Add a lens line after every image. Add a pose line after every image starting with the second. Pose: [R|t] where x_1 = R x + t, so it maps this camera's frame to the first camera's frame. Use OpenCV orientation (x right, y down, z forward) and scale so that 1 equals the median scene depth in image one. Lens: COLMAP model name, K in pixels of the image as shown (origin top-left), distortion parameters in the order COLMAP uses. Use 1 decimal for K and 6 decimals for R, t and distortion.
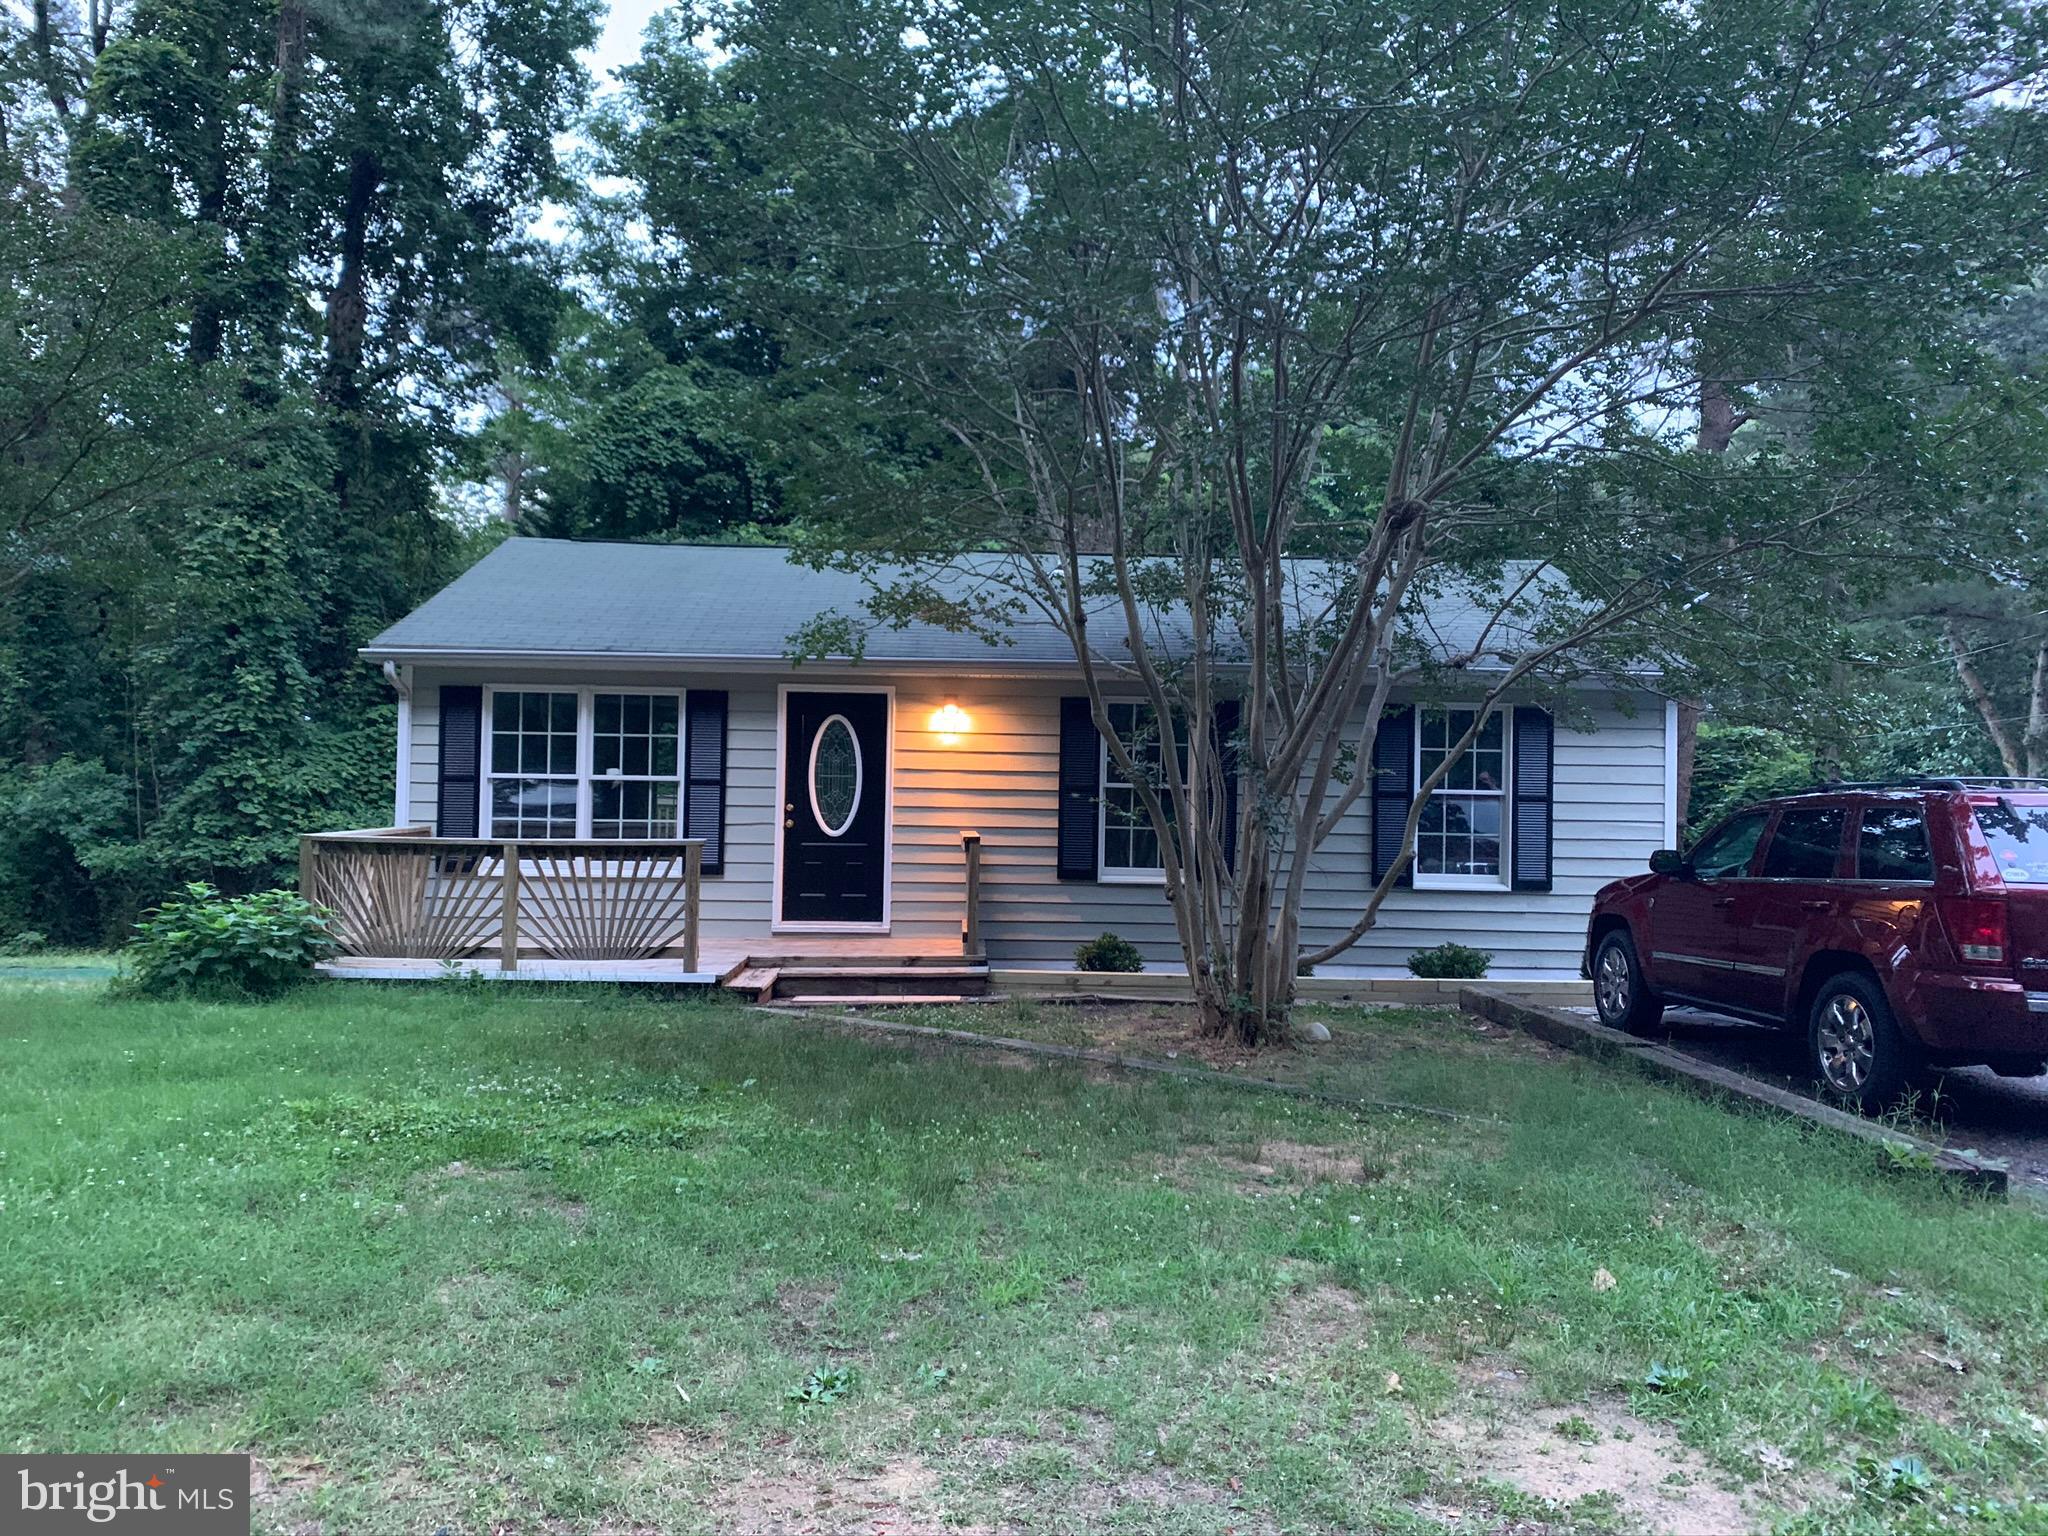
lens RADIAL K [[1529.4, 0, 1020.5], [0, 1529.4, 765.4], [0, 0, 1]] dist [0.014991, 0.000878]
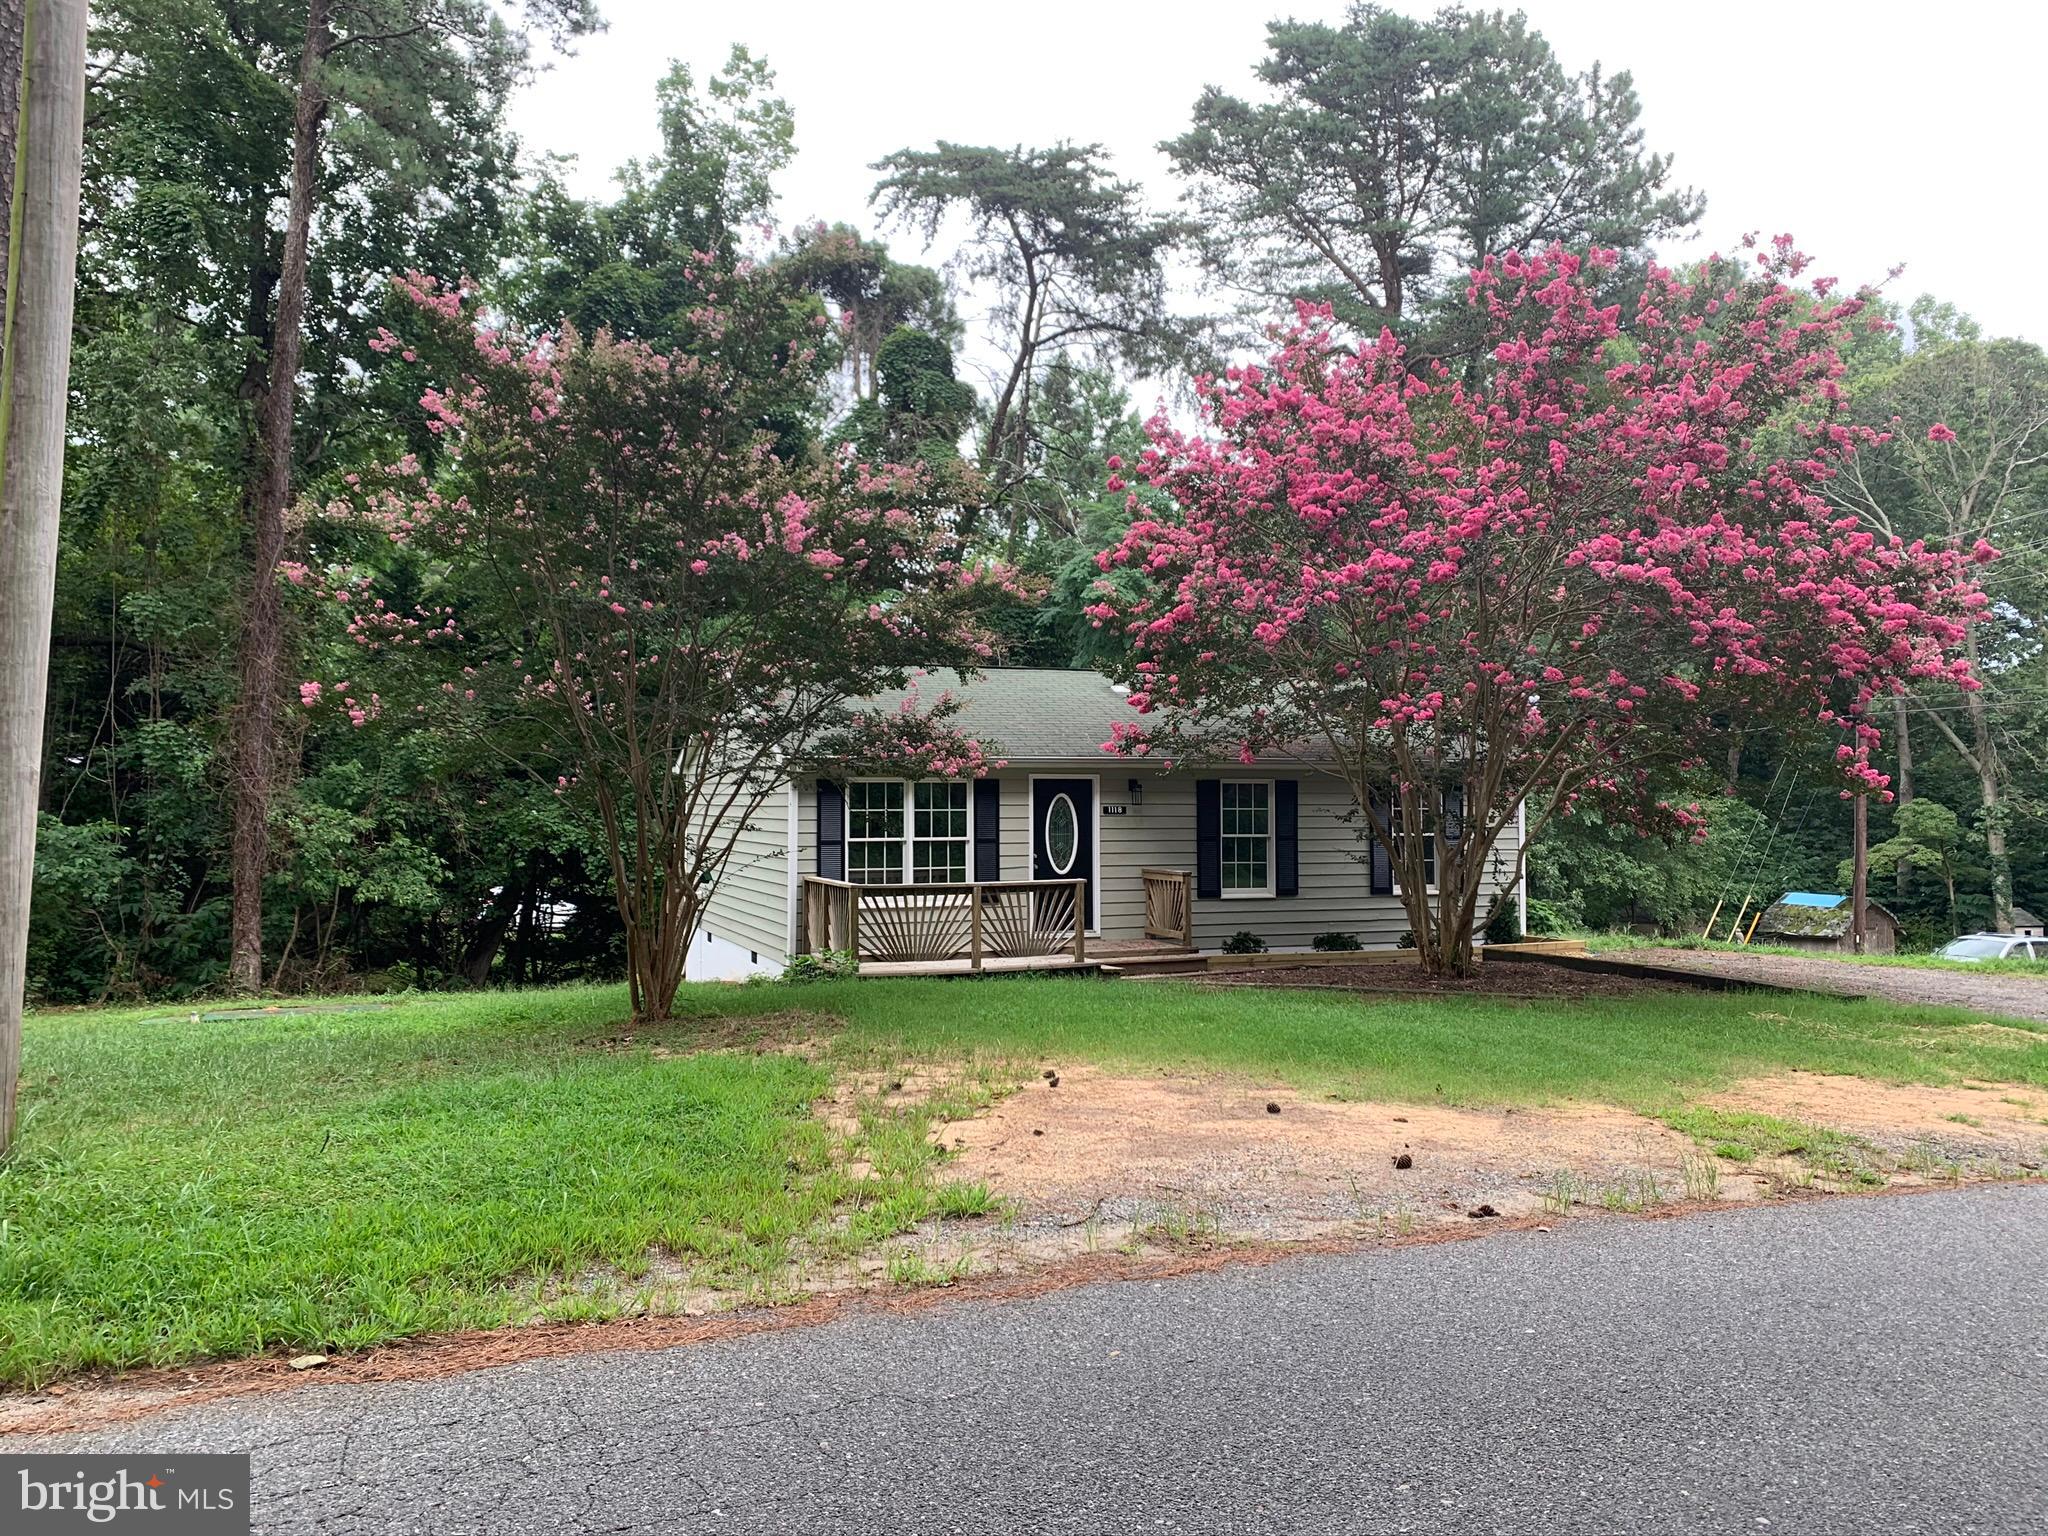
lens RADIAL K [[1529.4, 0, 1021.2], [0, 1529.4, 767.4], [0, 0, 1]] dist [0.014991, 0.000878]
pose [[0.946049, -0.010367, 0.323857, -0.656326], [0.014609, 0.999836, -0.010669, -0.044096], [-0.323693, 0.014825, 0.946046, -0.422524]]
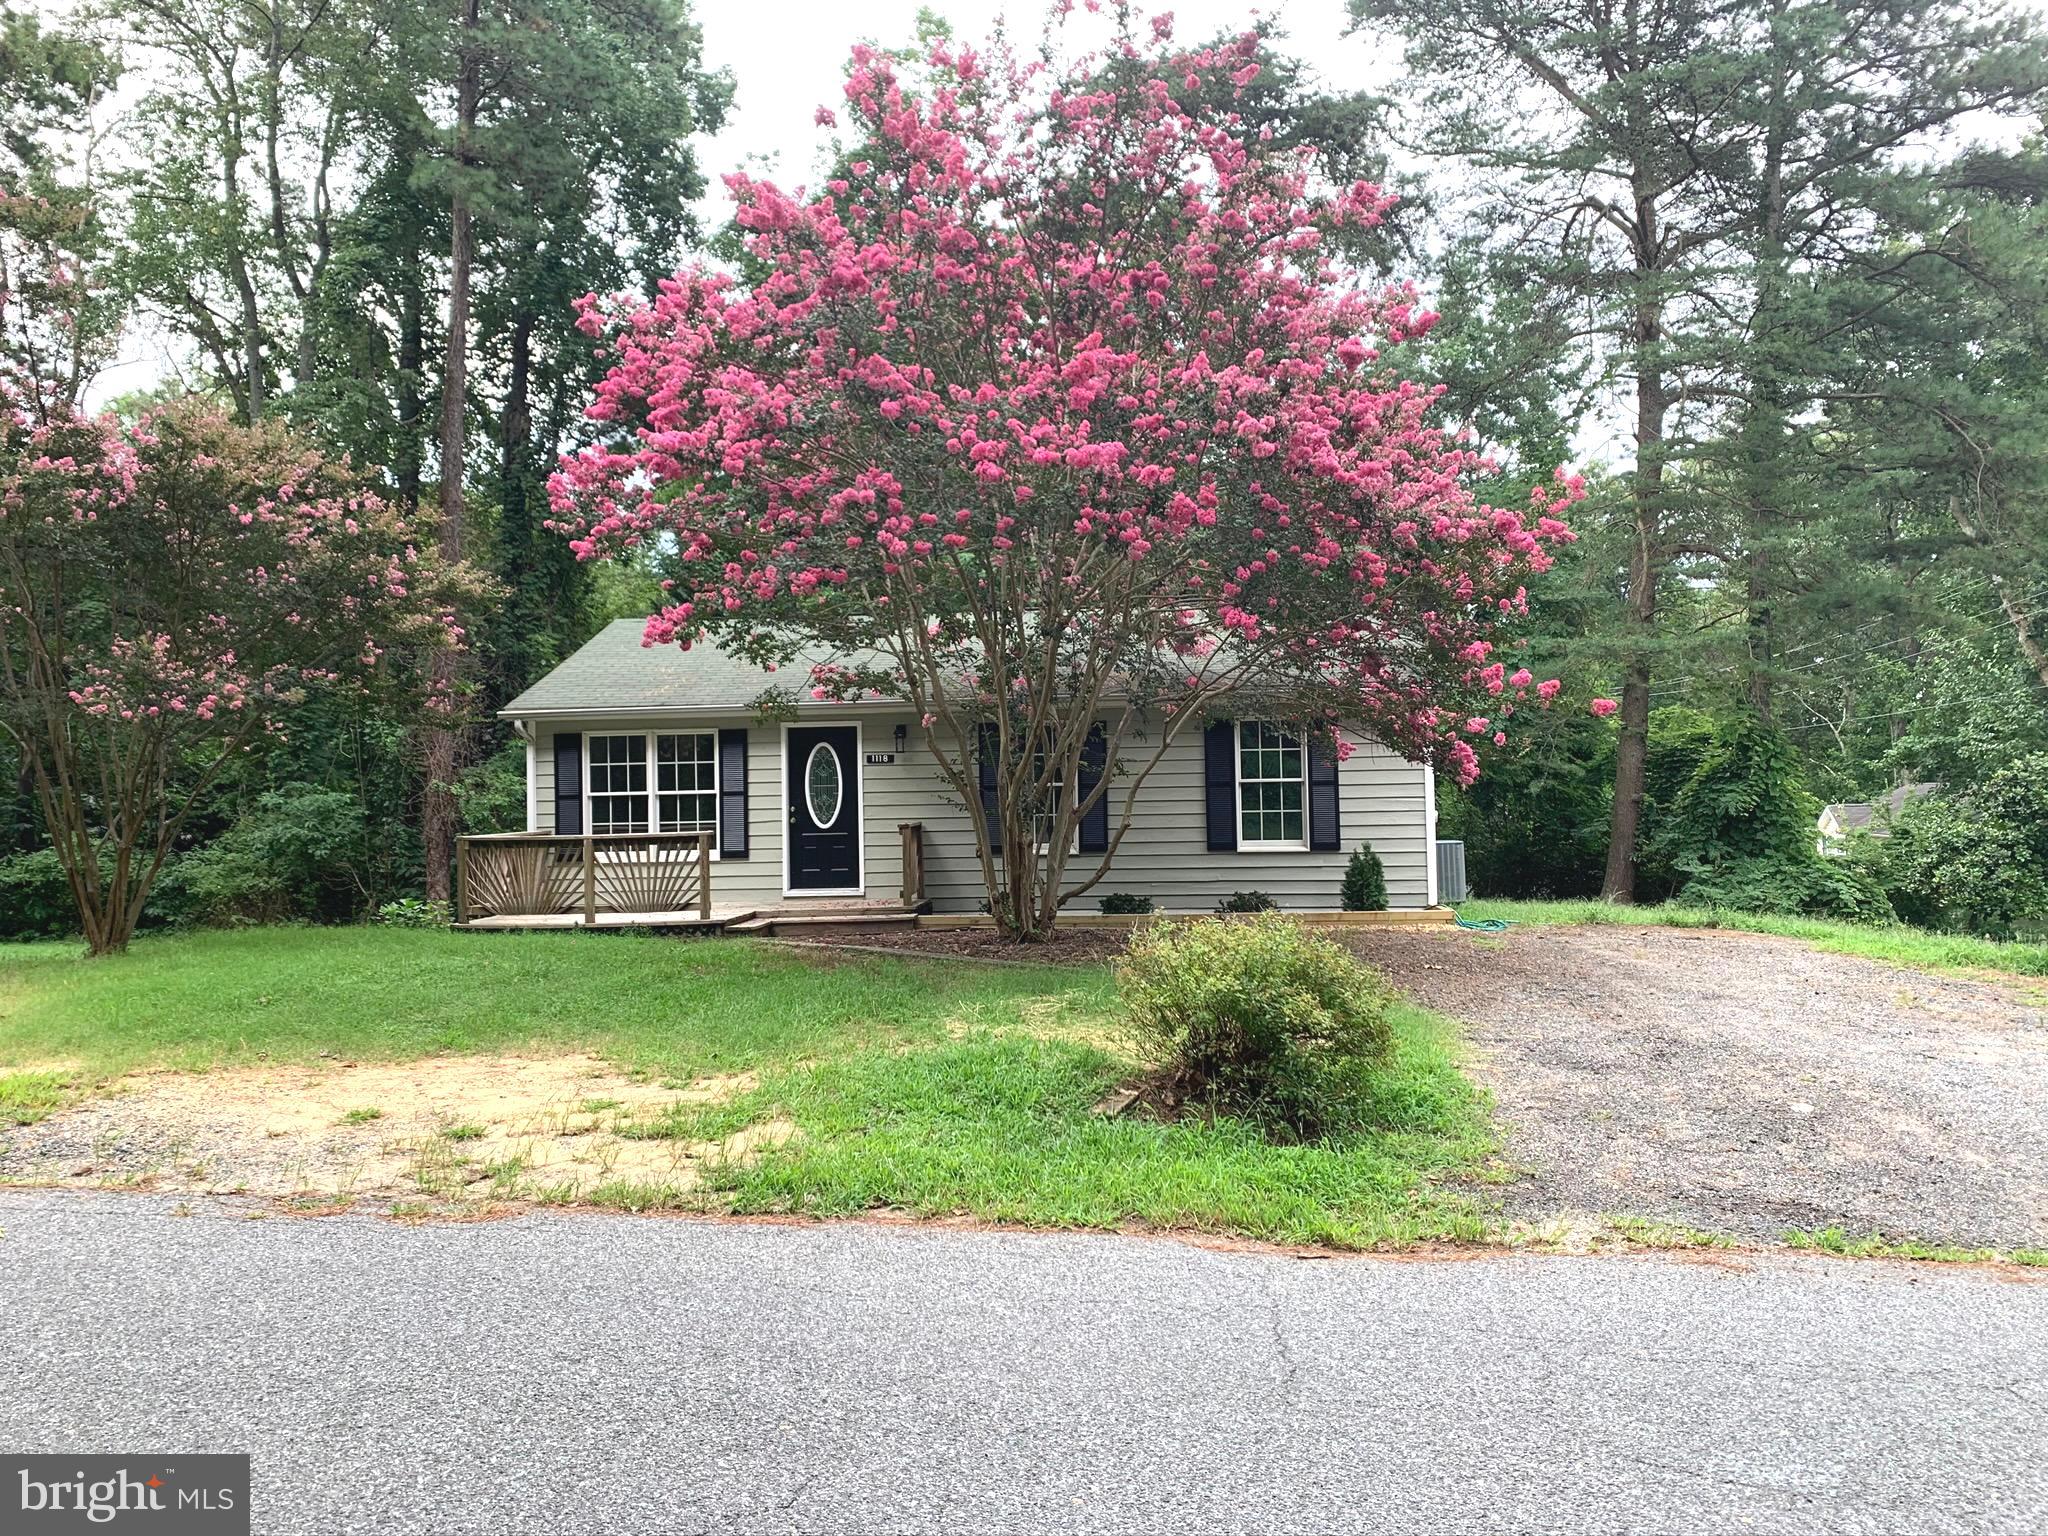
lens RADIAL K [[1529.4, 0, 1031.8], [0, 1529.4, 769.1], [0, 0, 1]] dist [0.014991, 0.000878]
pose [[0.992082, -0.039312, -0.119284, 0.244033], [0.039512, 0.999219, -0.000685, -0.000047], [0.119217, -0.004033, 0.992860, -0.392452]]
